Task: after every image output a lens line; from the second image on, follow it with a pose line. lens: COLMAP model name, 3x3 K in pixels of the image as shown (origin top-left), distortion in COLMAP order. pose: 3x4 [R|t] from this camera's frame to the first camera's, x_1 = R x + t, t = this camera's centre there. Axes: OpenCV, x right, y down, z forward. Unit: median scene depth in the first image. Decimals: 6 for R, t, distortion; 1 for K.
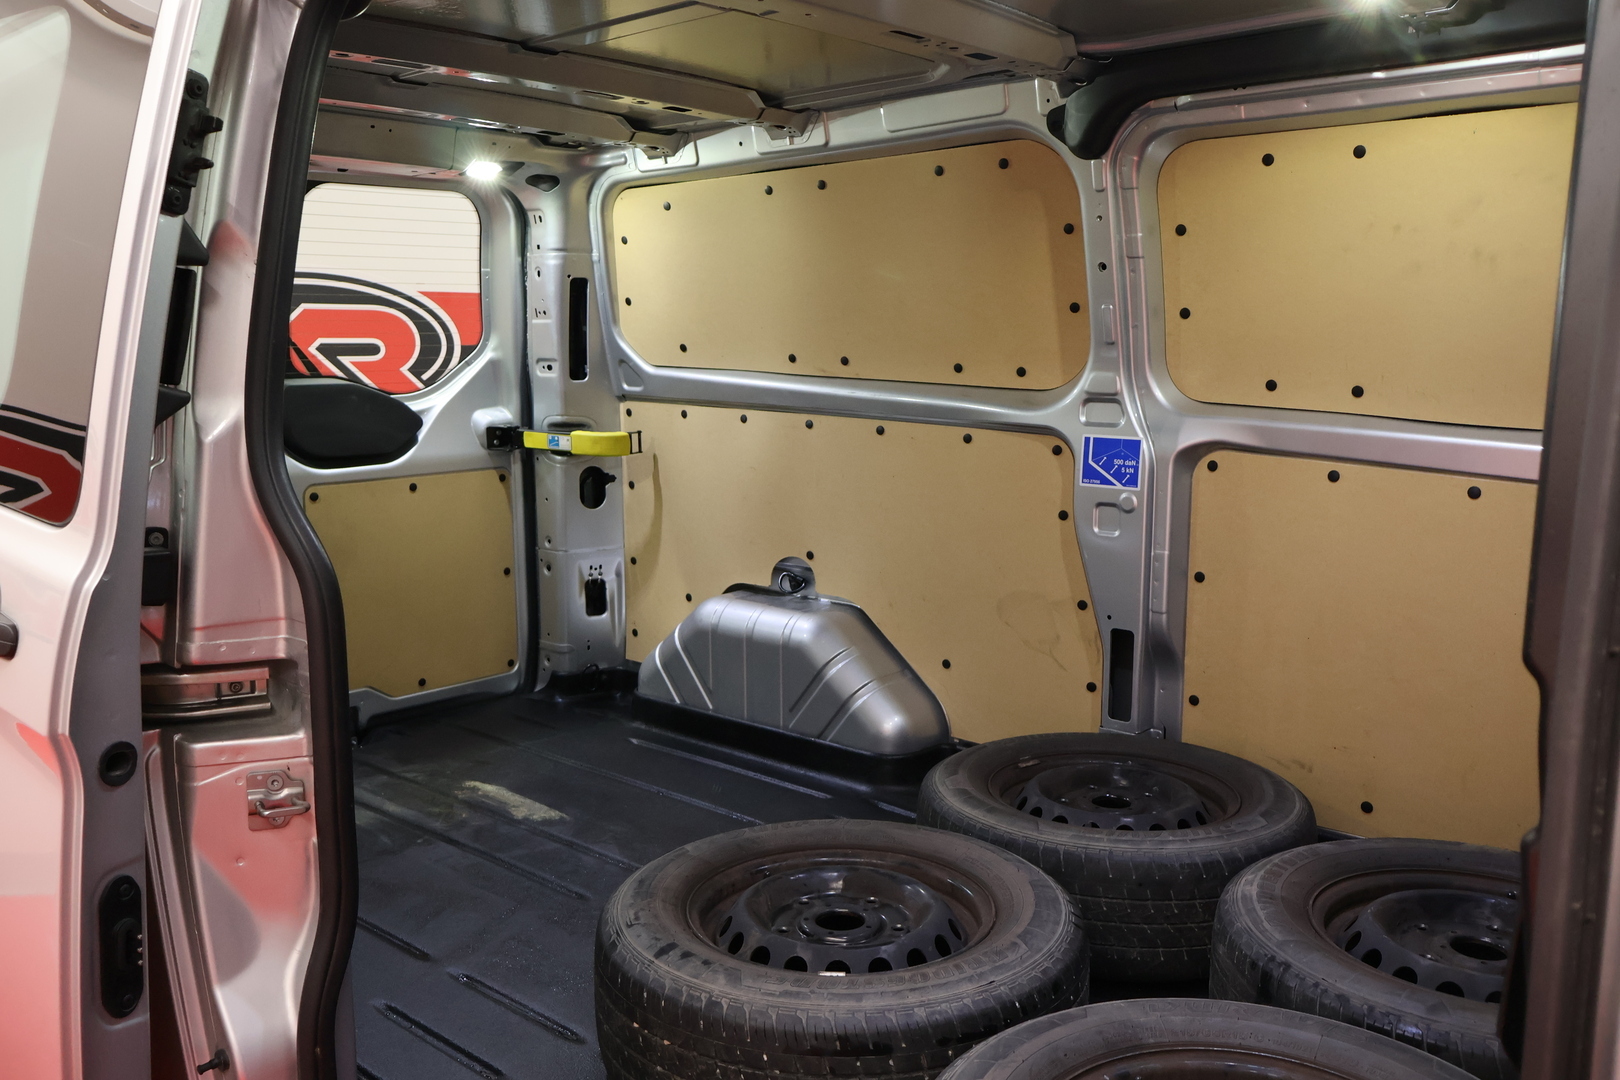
lens RADIAL K [[1381.5, 0, 810.0], [0, 1381.5, 540.0], [0, 0, 1]] dist [0.013998, 0.003189]
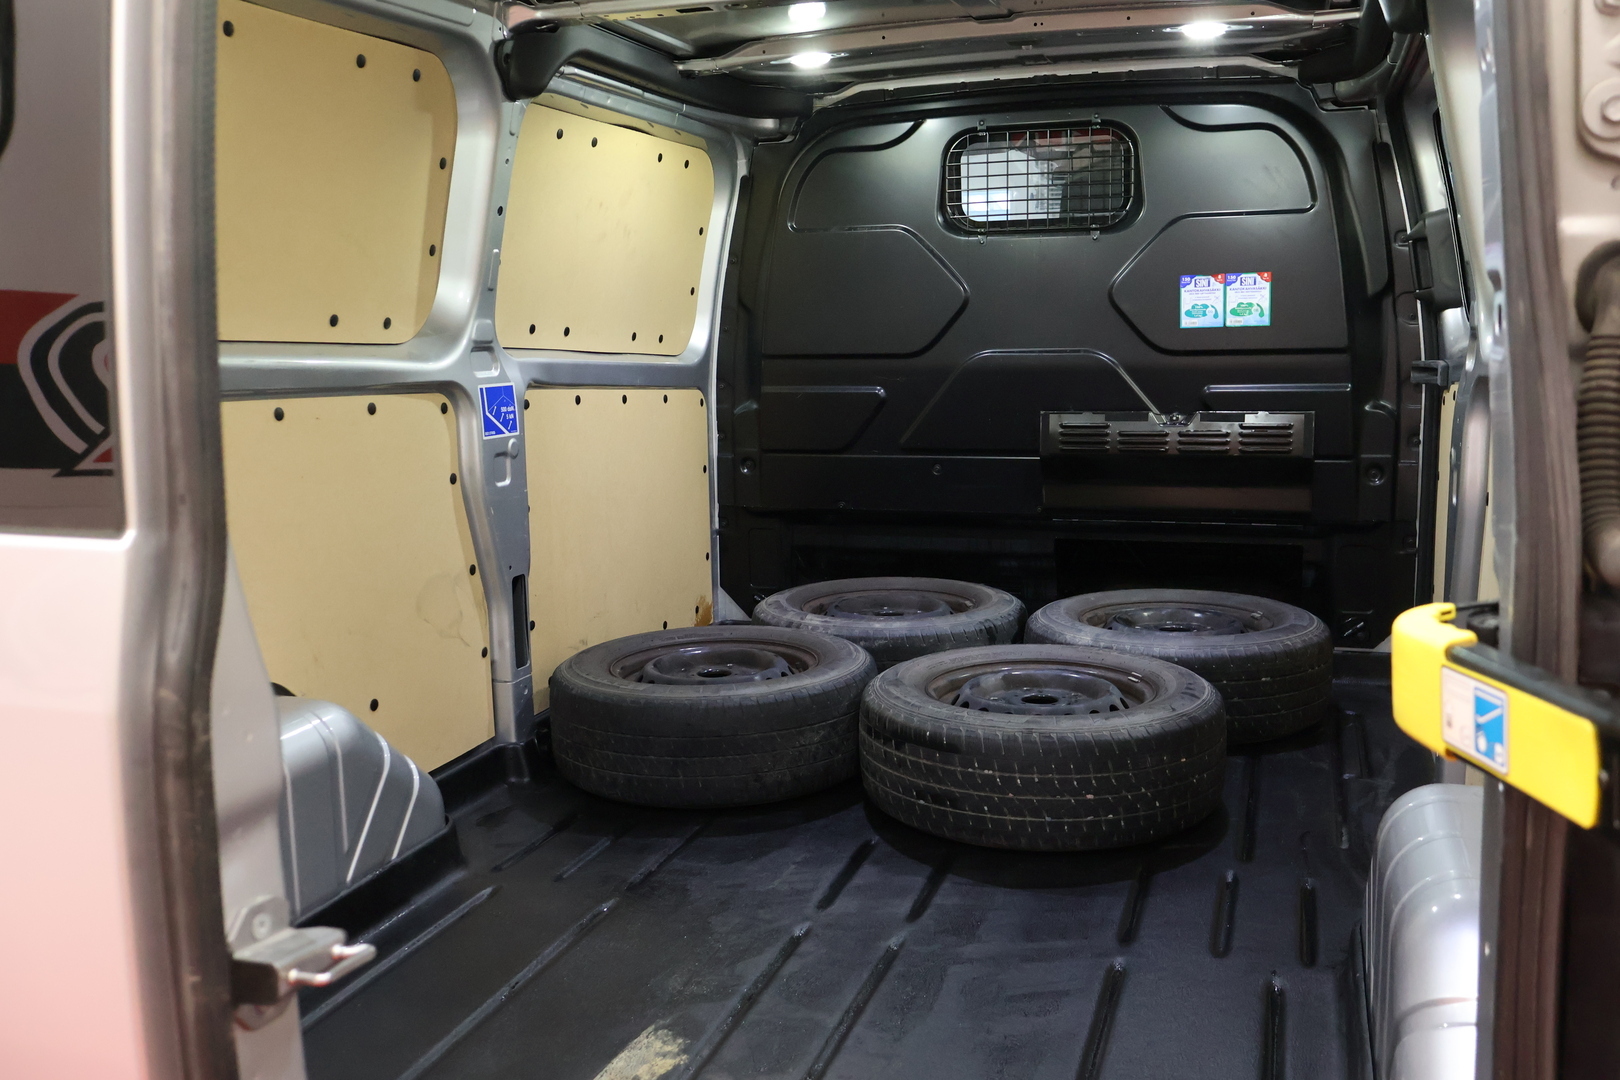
lens RADIAL K [[1503.8, 0, 810.0], [0, 1503.8, 540.0], [0, 0, 1]] dist [0.000409, -0.000439]
pose [[-0.415081, -0.121129, 0.901685, -0.837831], [0.154294, 0.967368, 0.200980, -0.146206], [-0.896605, 0.222548, -0.382847, 1.215734]]
